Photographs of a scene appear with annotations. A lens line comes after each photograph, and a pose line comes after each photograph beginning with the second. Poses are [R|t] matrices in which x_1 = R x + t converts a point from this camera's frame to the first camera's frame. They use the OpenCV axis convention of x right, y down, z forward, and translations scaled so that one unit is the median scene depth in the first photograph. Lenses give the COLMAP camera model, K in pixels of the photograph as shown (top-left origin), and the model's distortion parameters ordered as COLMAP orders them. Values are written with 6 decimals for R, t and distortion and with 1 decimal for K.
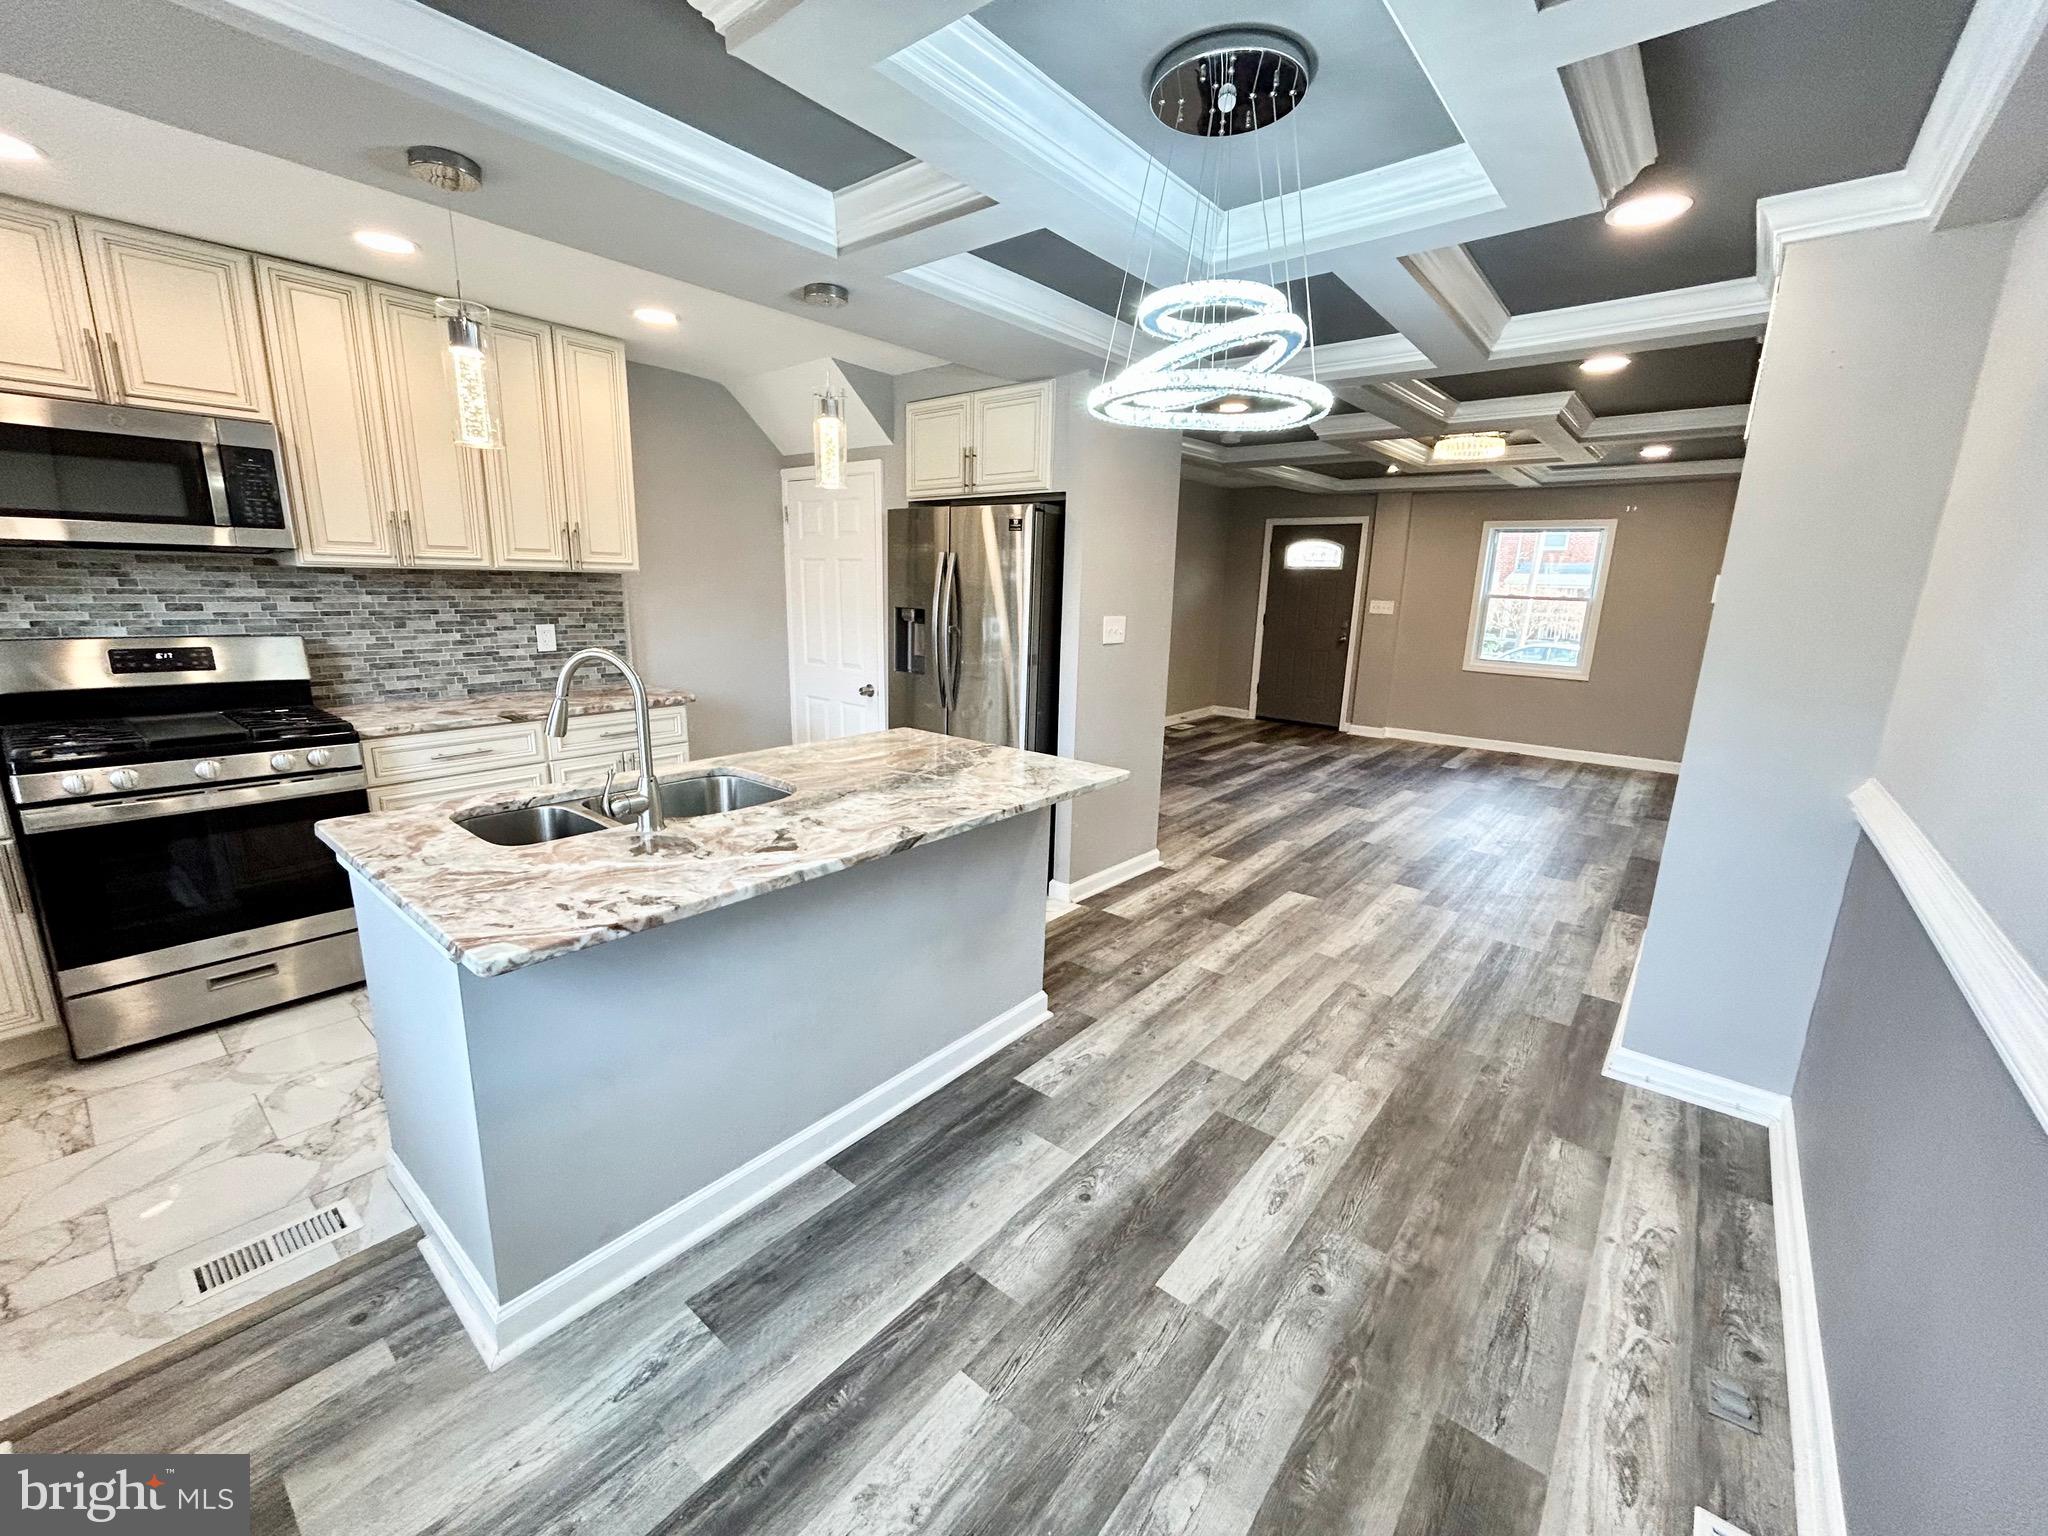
lens RADIAL K [[828.9, 0, 1019.3], [0, 828.9, 765.8], [0, 0, 1]] dist [0.000354, 0.000571]
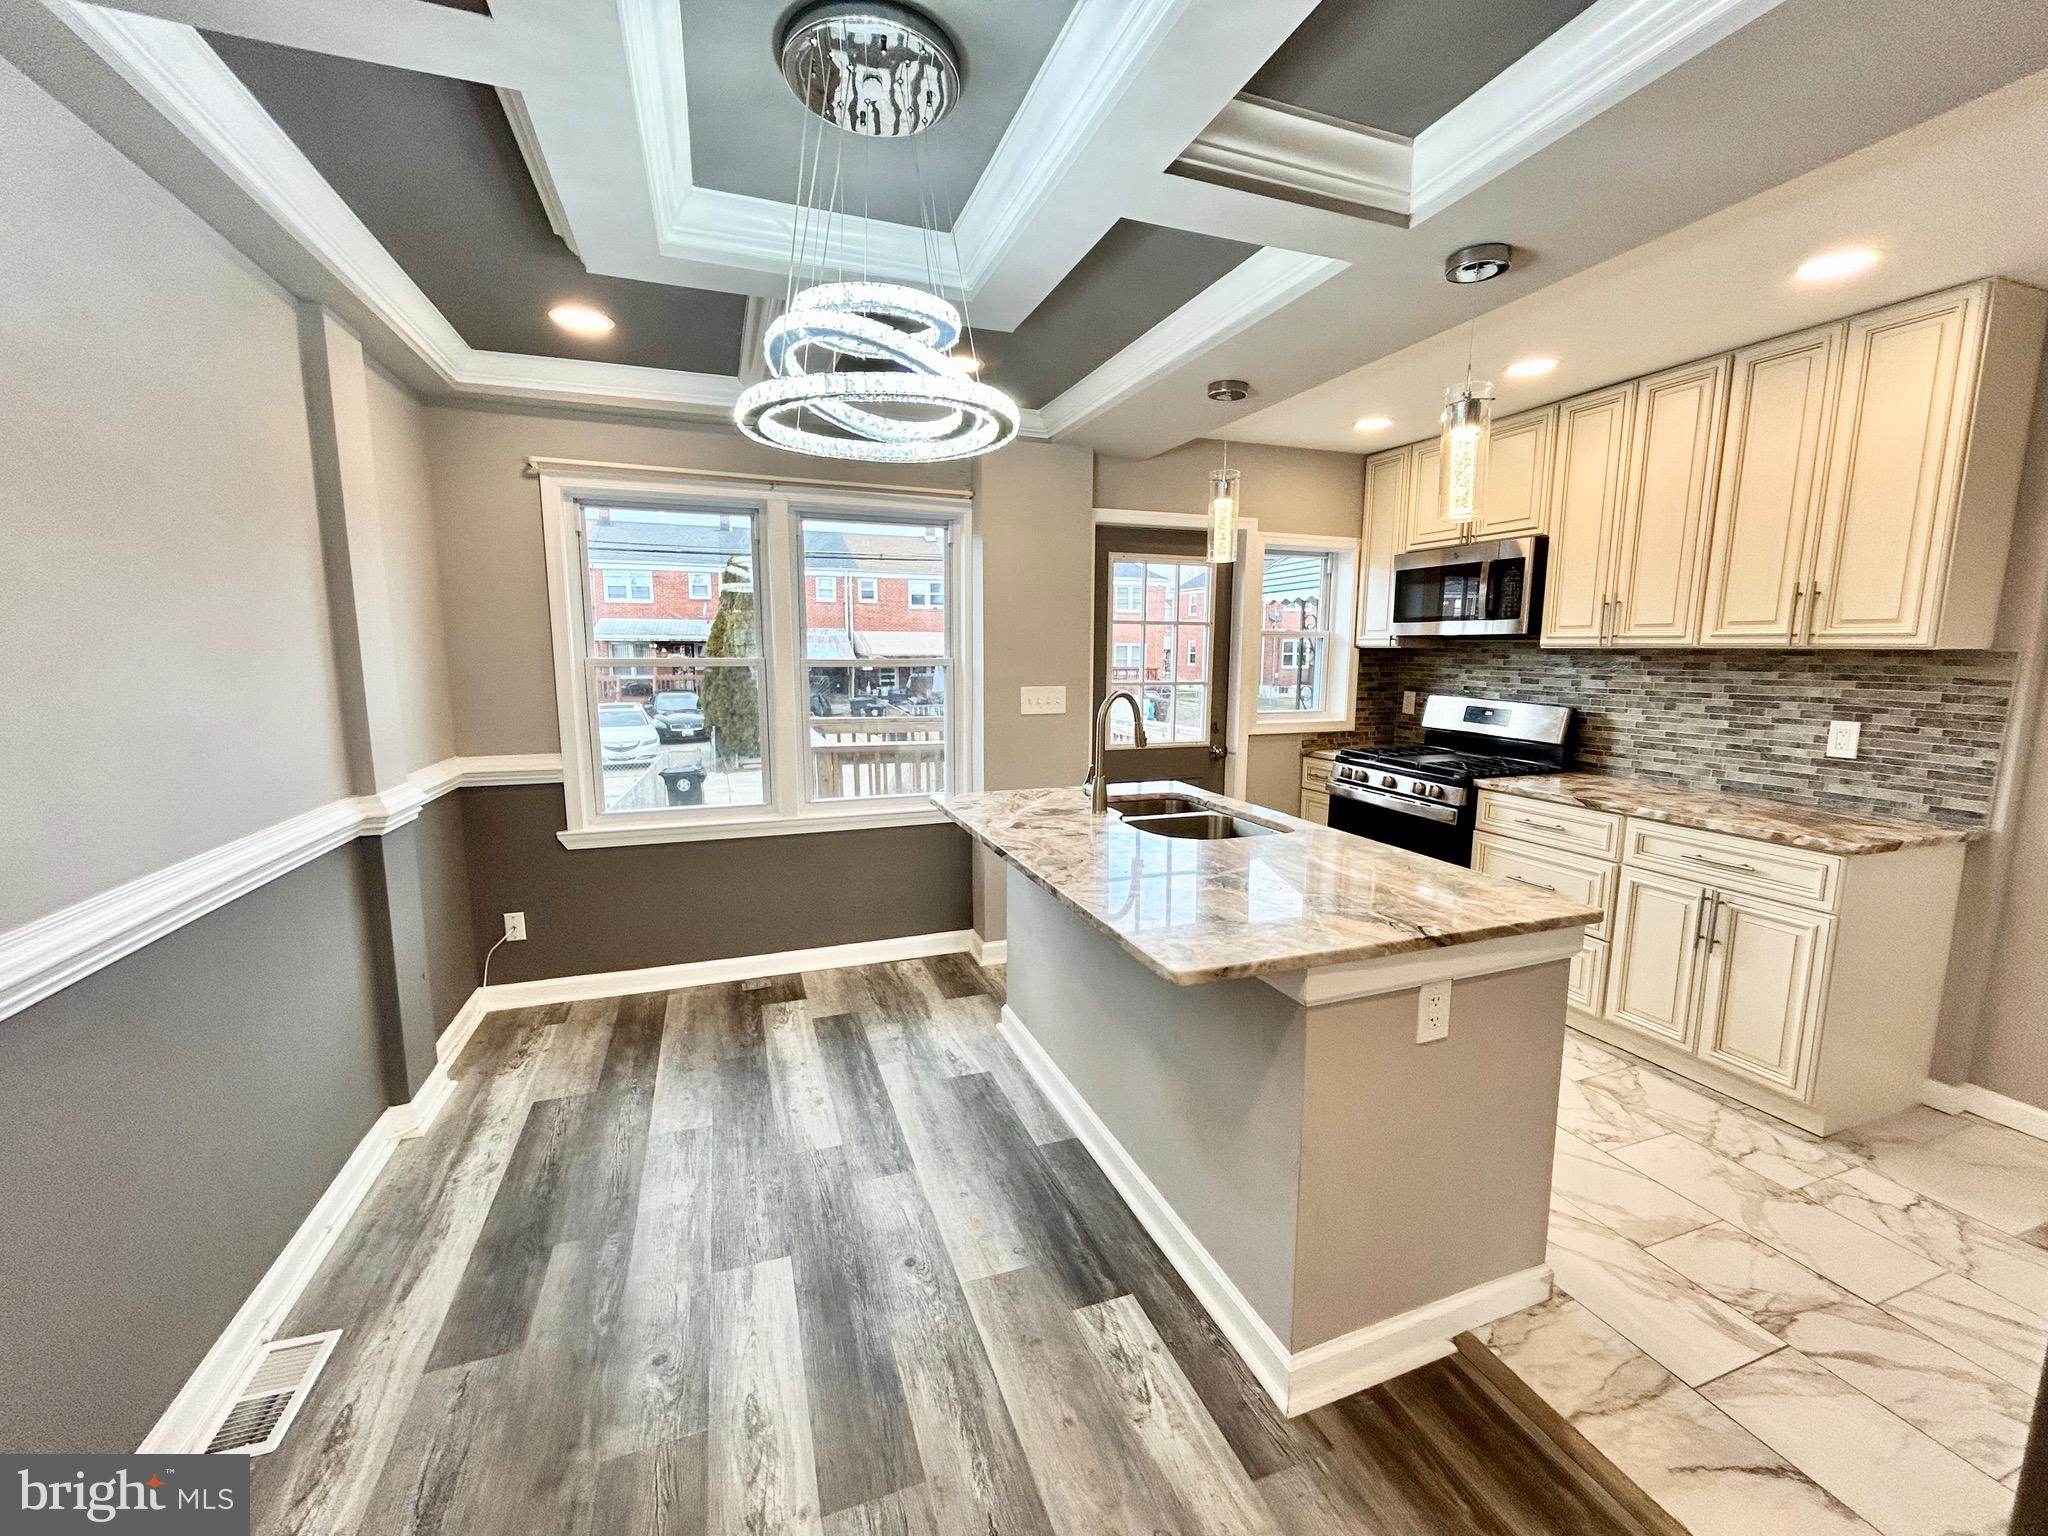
lens RADIAL K [[828.9, 0, 1028.4], [0, 828.9, 766.7], [0, 0, 1]] dist [0.000354, 0.000571]
pose [[-0.498700, 0.096208, -0.861419, 0.561612], [-0.209083, 0.951122, 0.227271, -0.198139], [0.841179, 0.293448, -0.454209, 0.987392]]
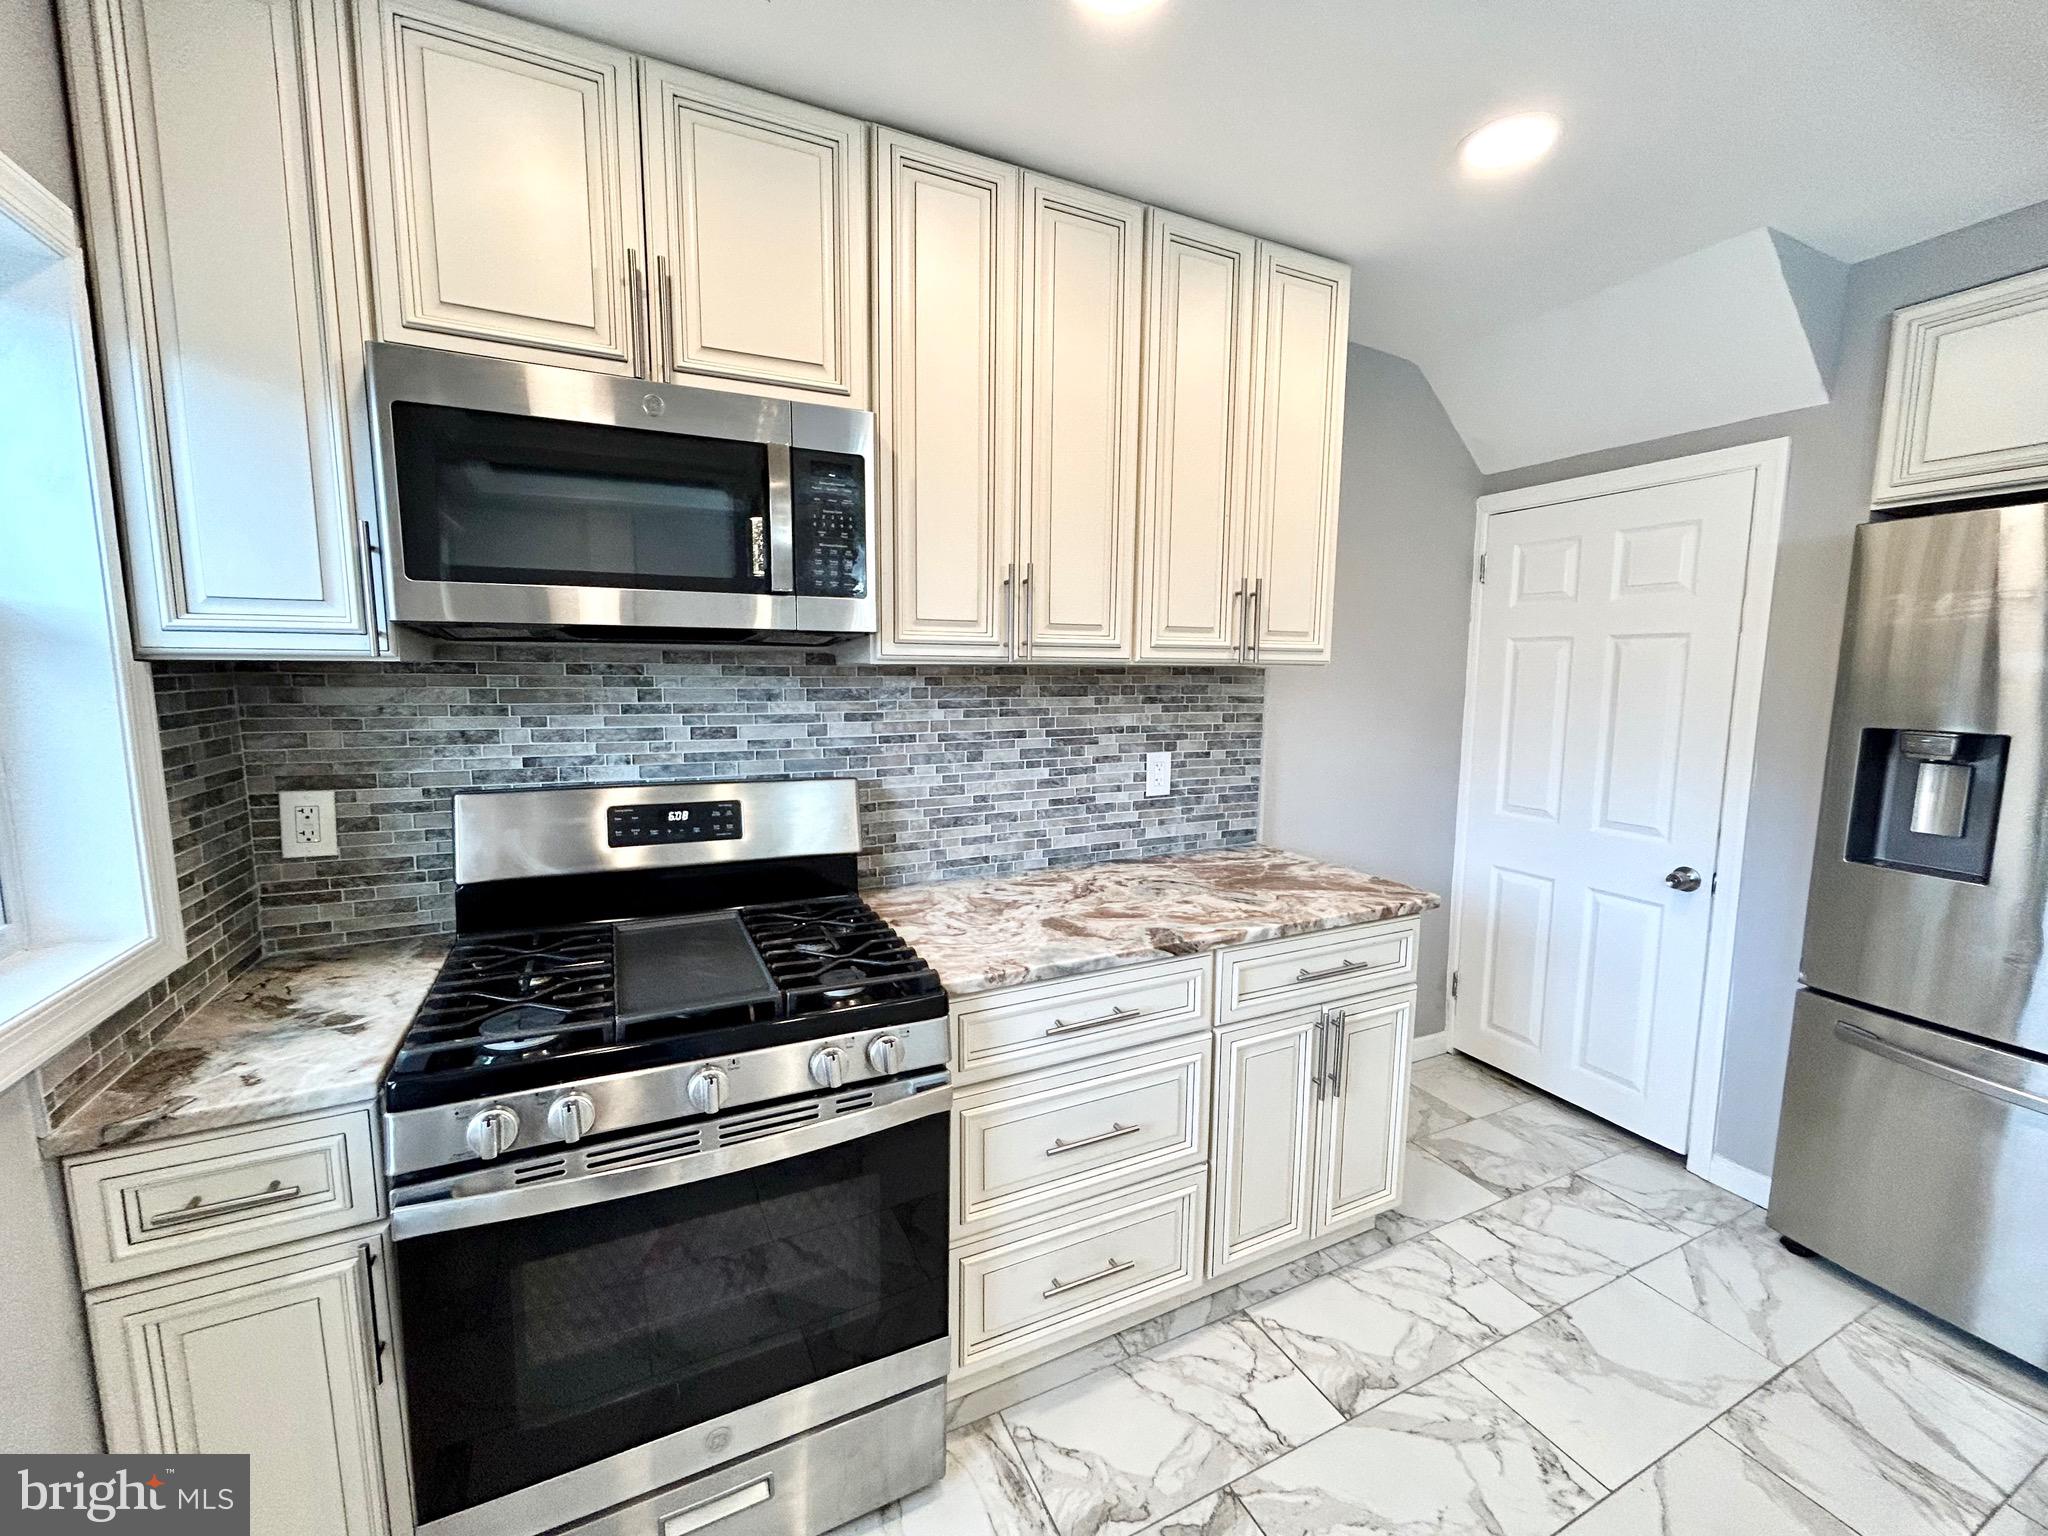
lens RADIAL K [[828.9, 0, 1022.7], [0, 828.9, 766.2], [0, 0, 1]] dist [0.000354, 0.000571]
pose [[0.907794, 0.030324, -0.418319, -0.544815], [-0.076105, 0.992735, -0.093192, -0.128202], [0.412454, 0.116435, 0.903507, 0.546946]]
